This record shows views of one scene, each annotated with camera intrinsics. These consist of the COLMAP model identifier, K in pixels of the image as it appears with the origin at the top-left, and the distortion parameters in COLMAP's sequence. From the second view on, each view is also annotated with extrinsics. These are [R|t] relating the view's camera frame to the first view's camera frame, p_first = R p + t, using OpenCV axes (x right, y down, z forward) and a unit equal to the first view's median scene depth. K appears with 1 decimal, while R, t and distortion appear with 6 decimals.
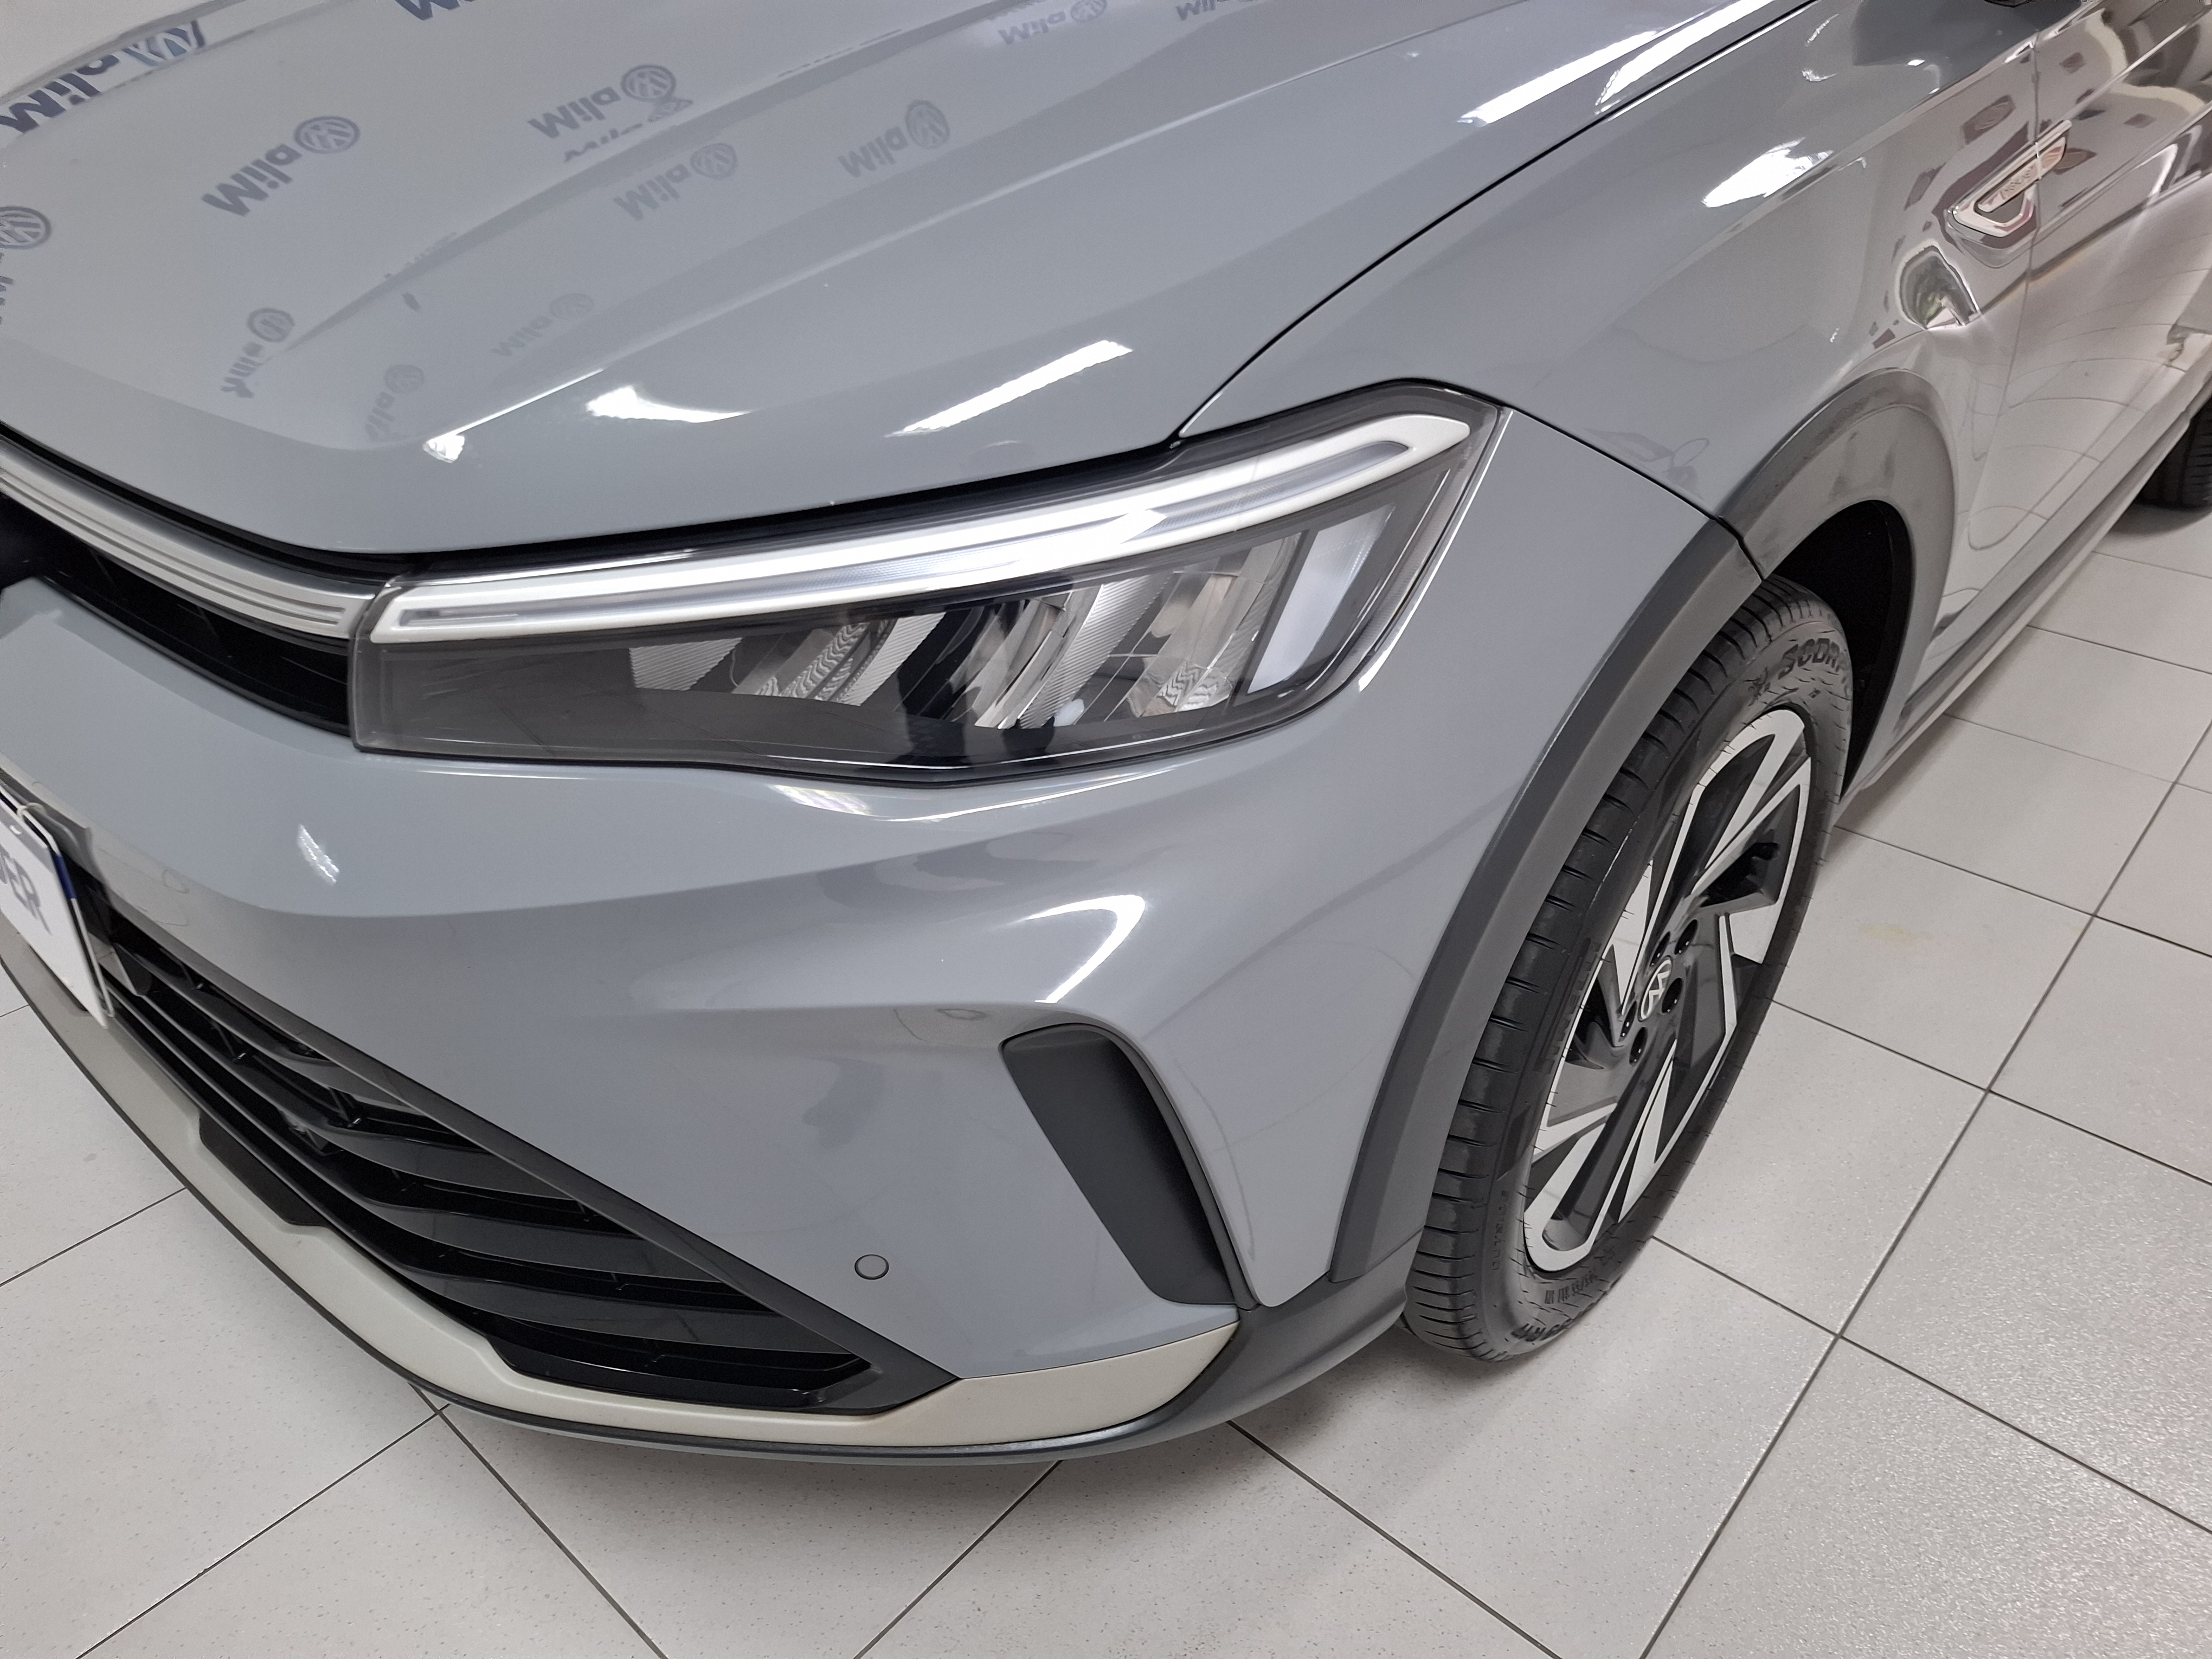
lens RADIAL K [[1447.9, 0, 1096.2], [0, 1447.9, 815.0], [0, 0, 1]] dist [0.070278, -0.048479]
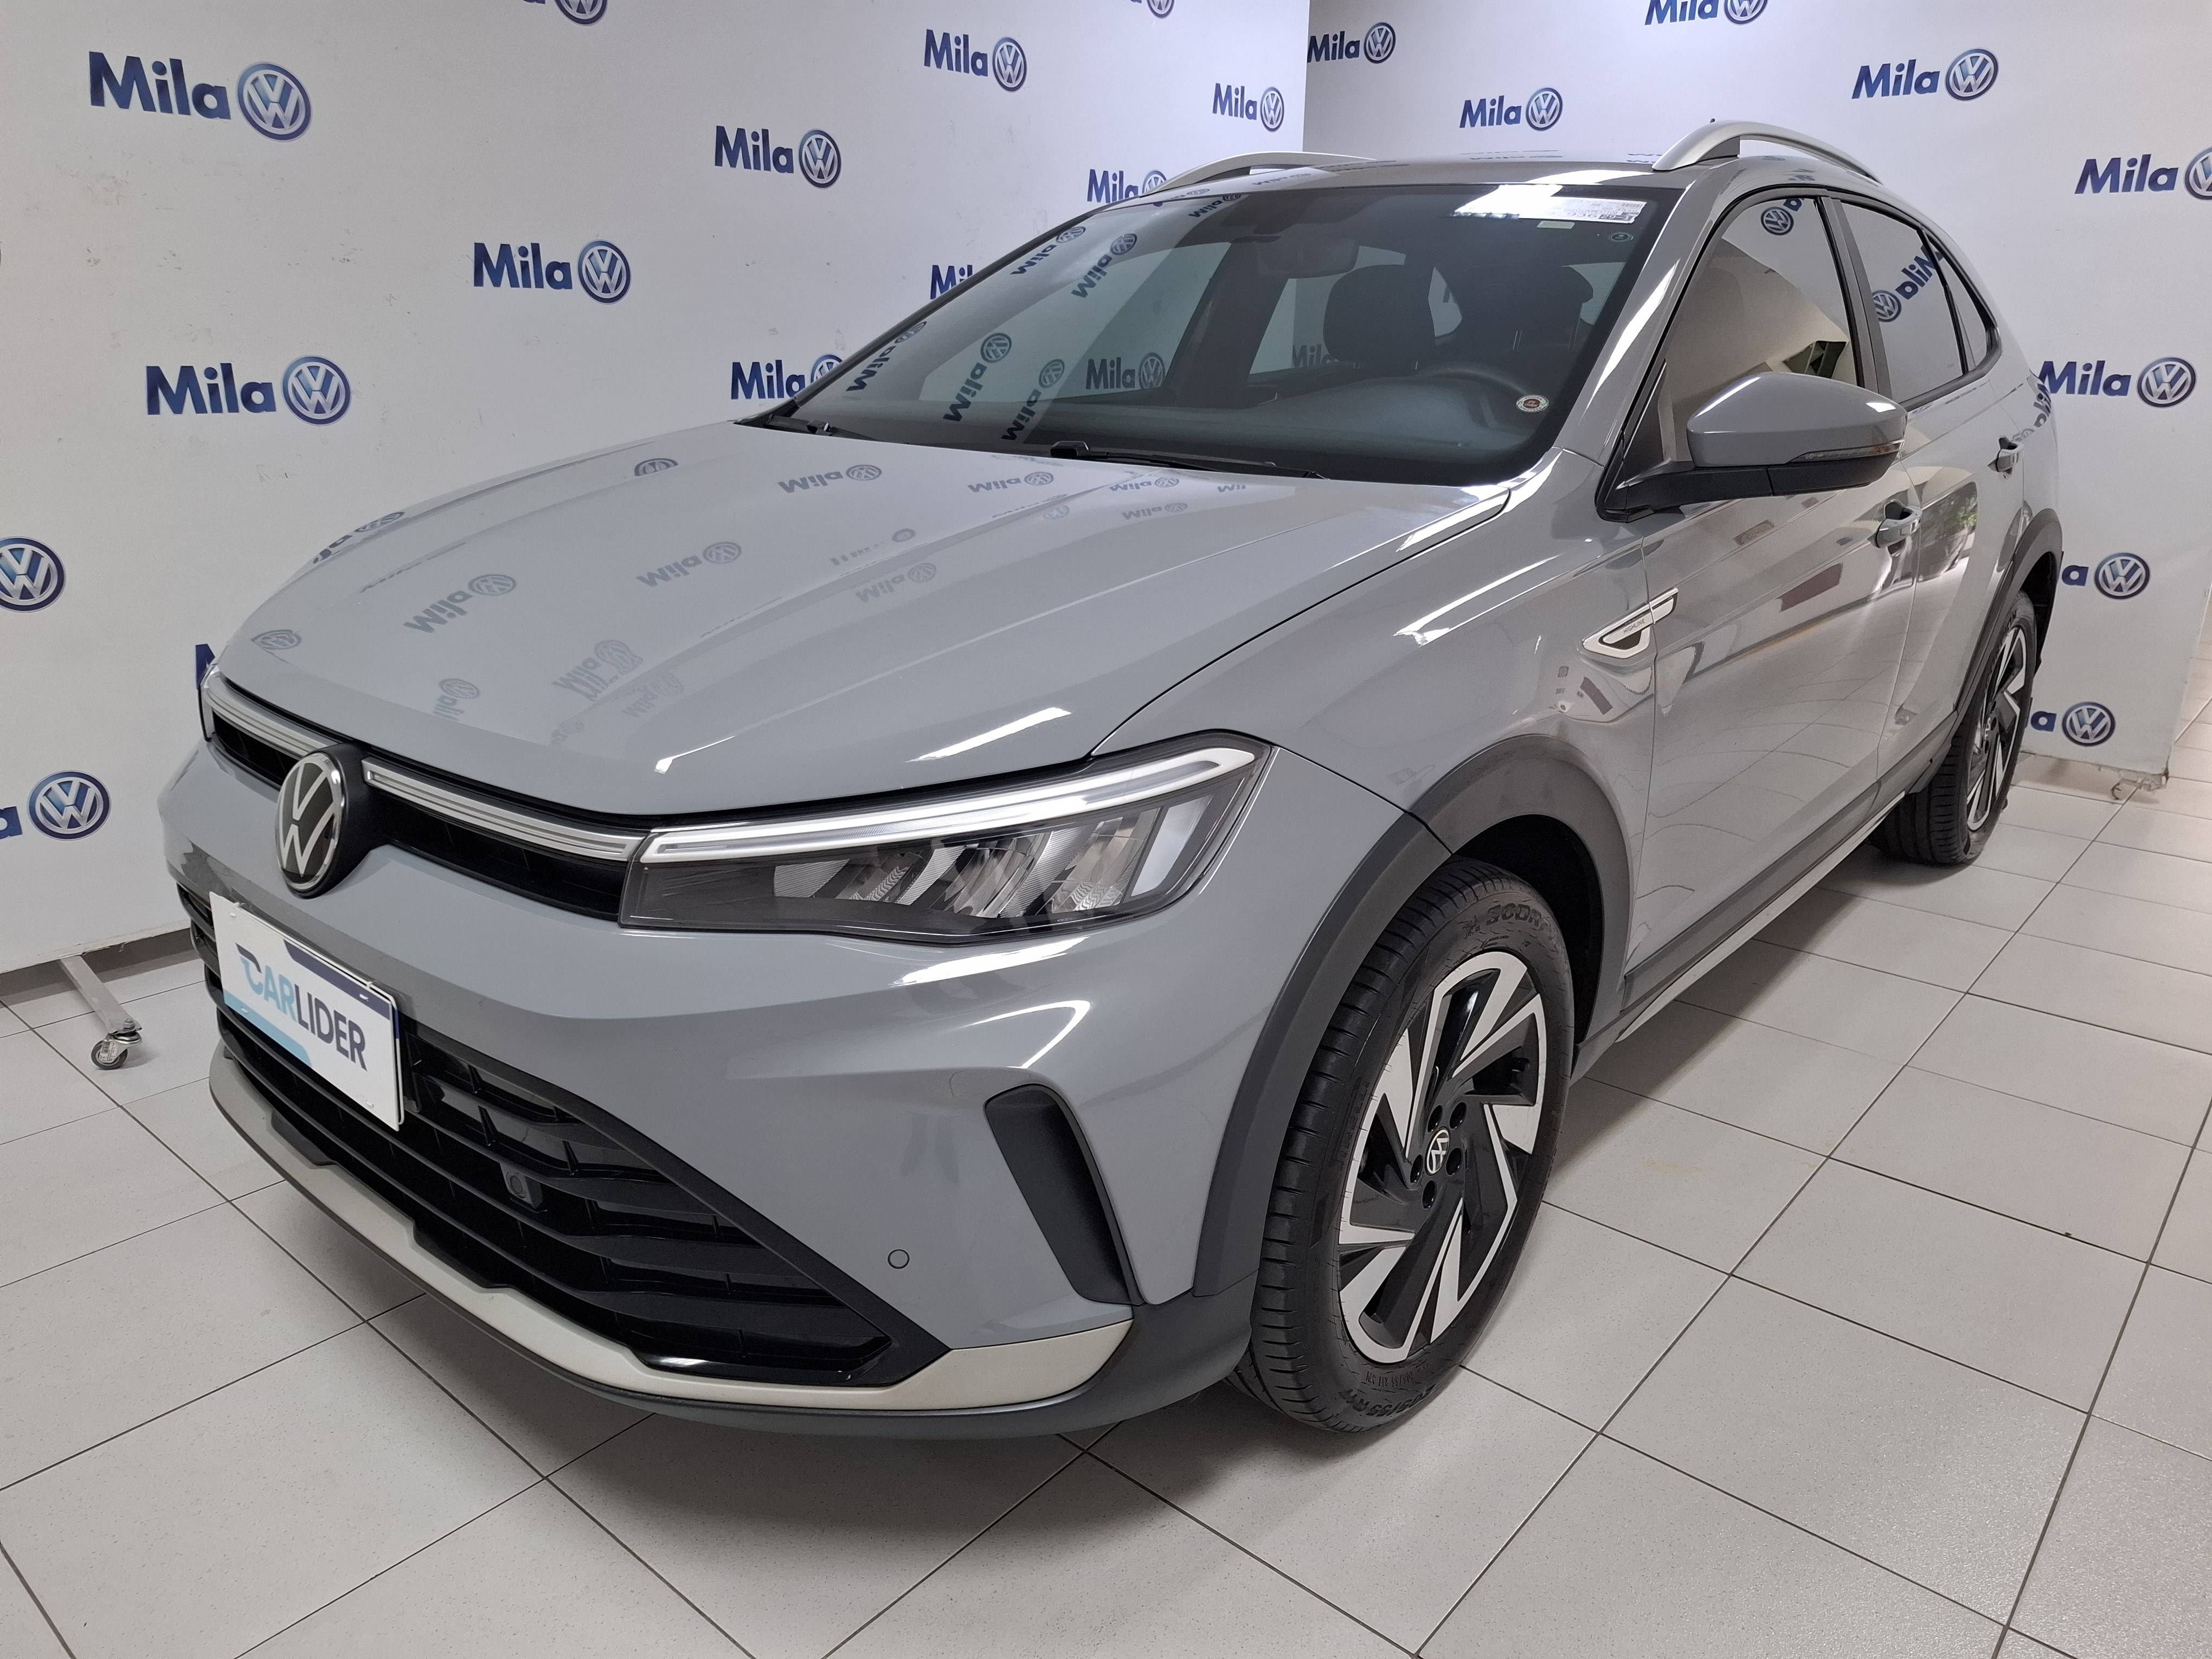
lens RADIAL K [[1450.6, 0, 1077.9], [0, 1450.6, 836.9], [0, 0, 1]] dist [0.064894, -0.042164]
pose [[0.999855, 0.010278, 0.013542, 0.013556], [-0.006750, 0.971082, -0.238650, 0.215227], [-0.015603, 0.238524, 0.971011, -0.586725]]
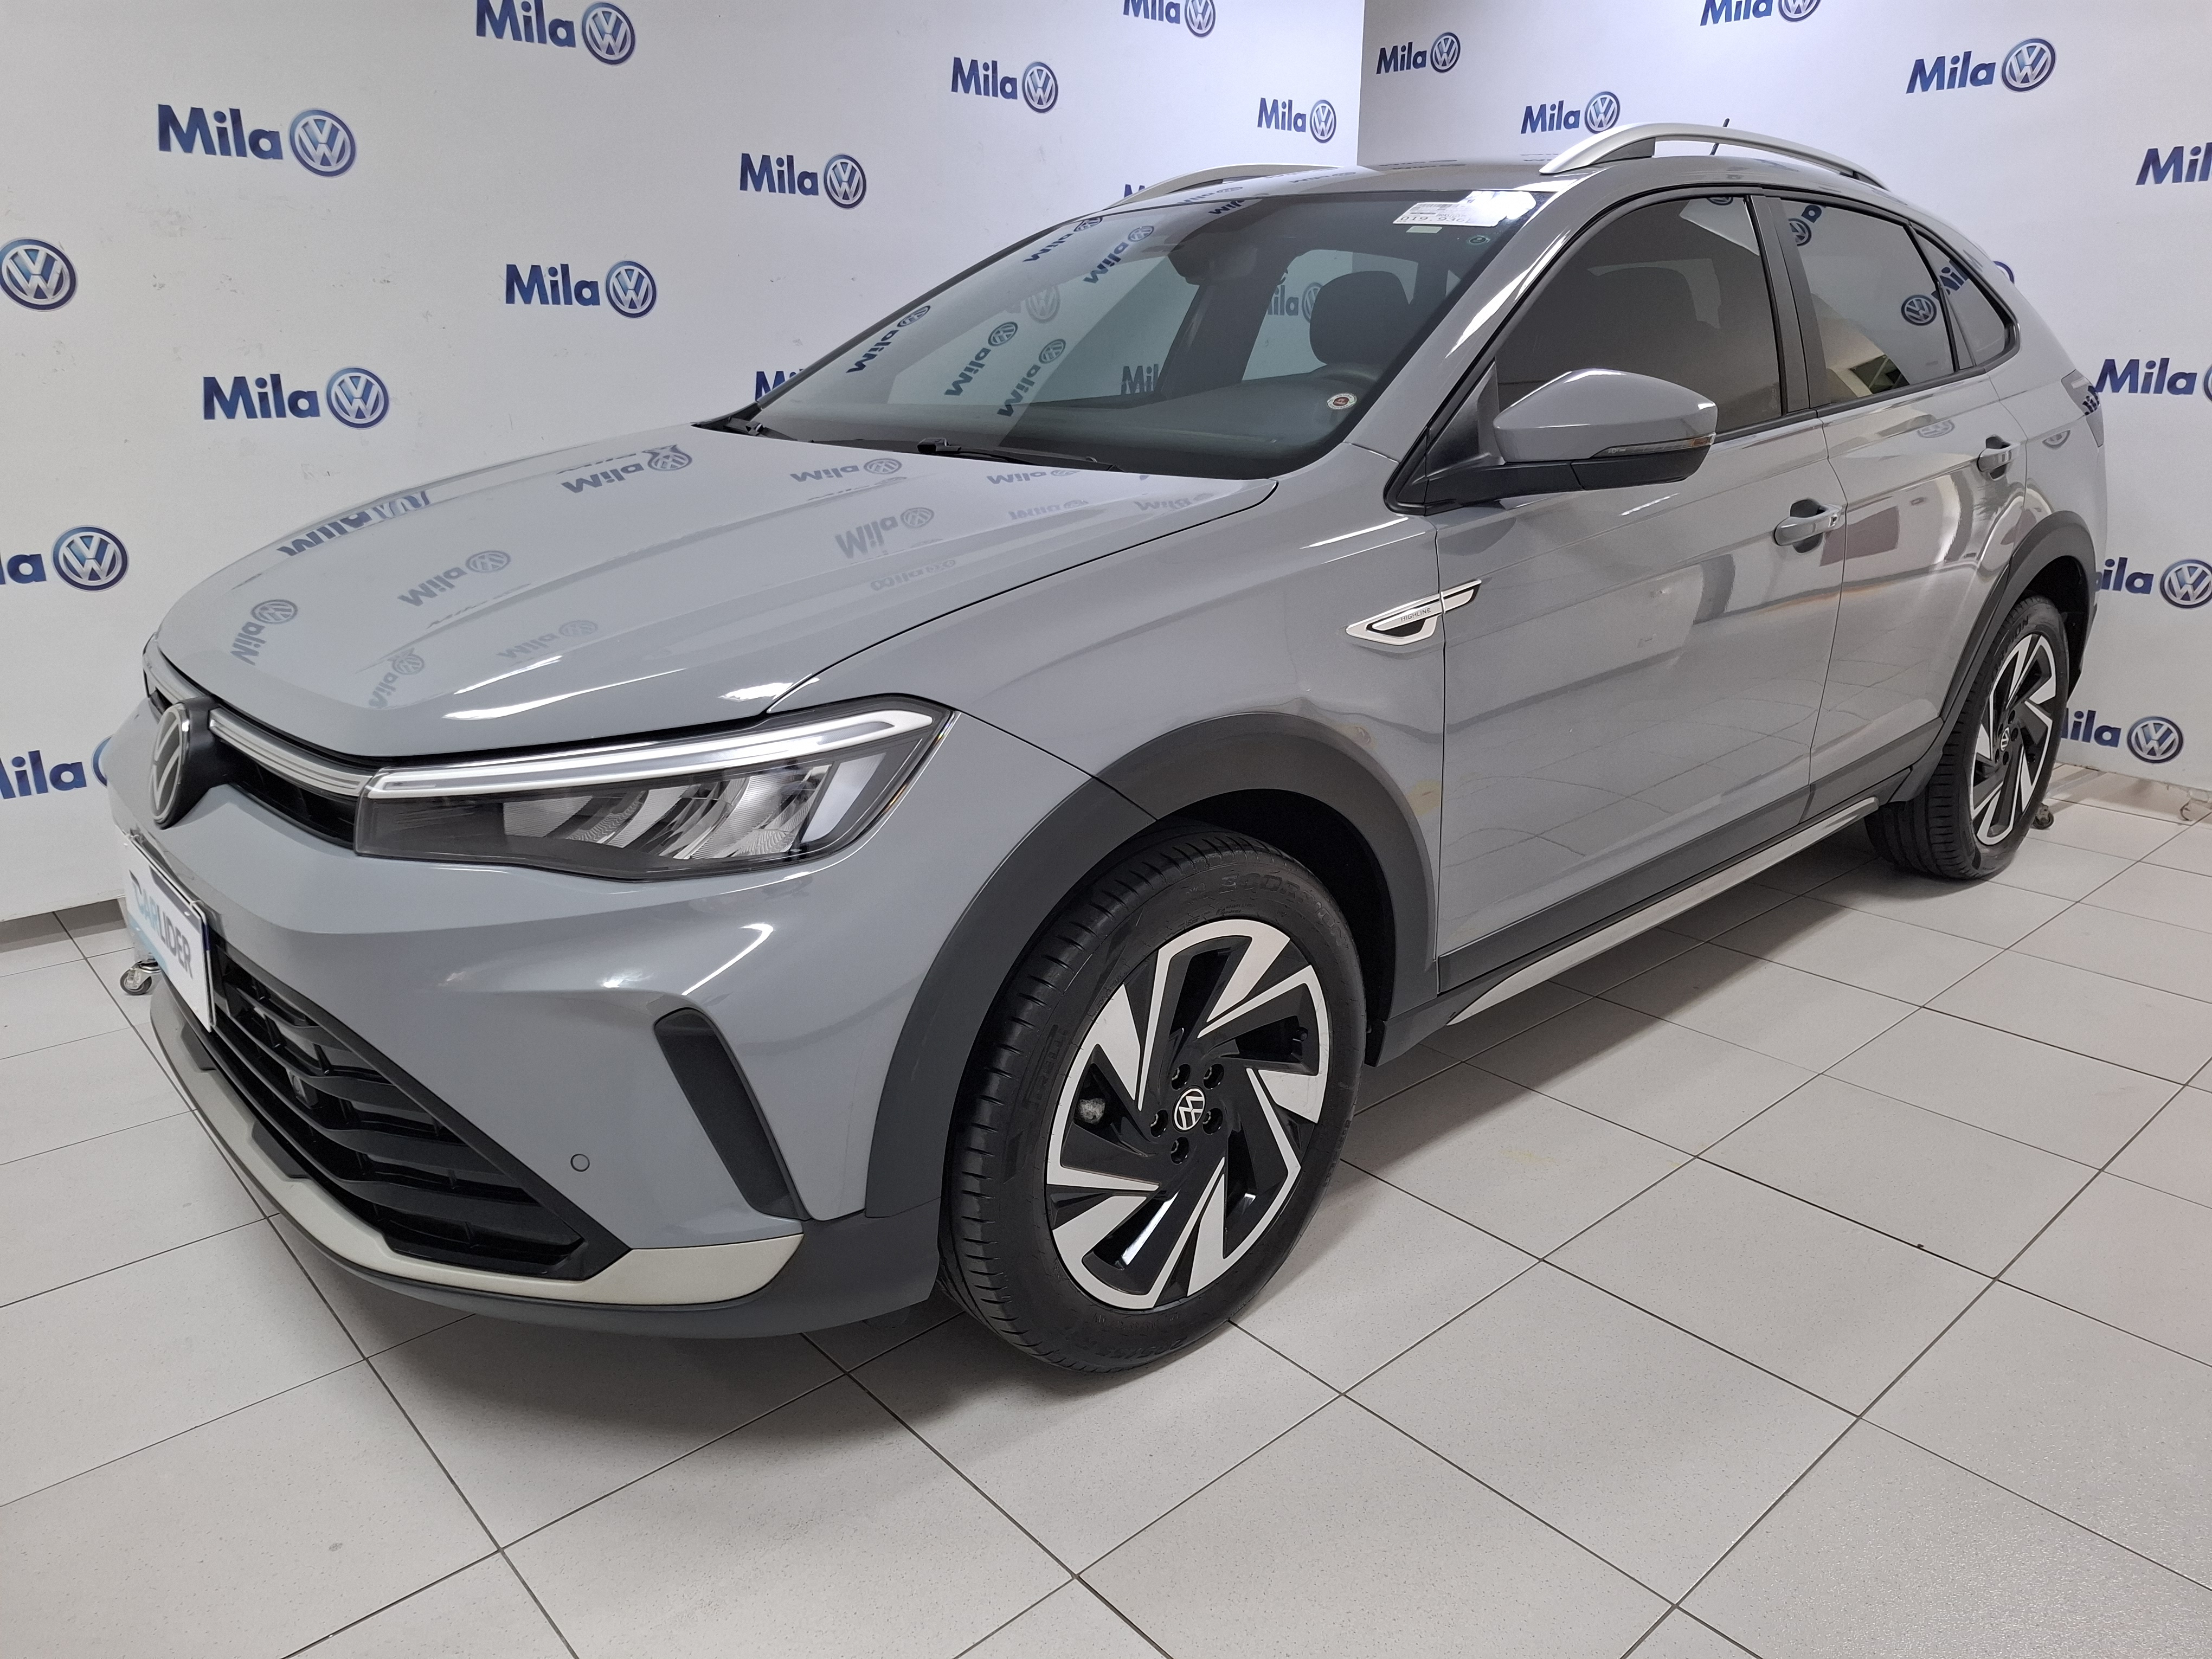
lens RADIAL K [[1447.9, 0, 1096.2], [0, 1447.9, 815.0], [0, 0, 1]] dist [0.070278, -0.048479]
pose [[0.993013, 0.039877, -0.111059, 0.579723], [-0.067179, 0.964802, -0.254251, 0.279591], [0.097011, 0.259935, 0.960741, -0.670263]]
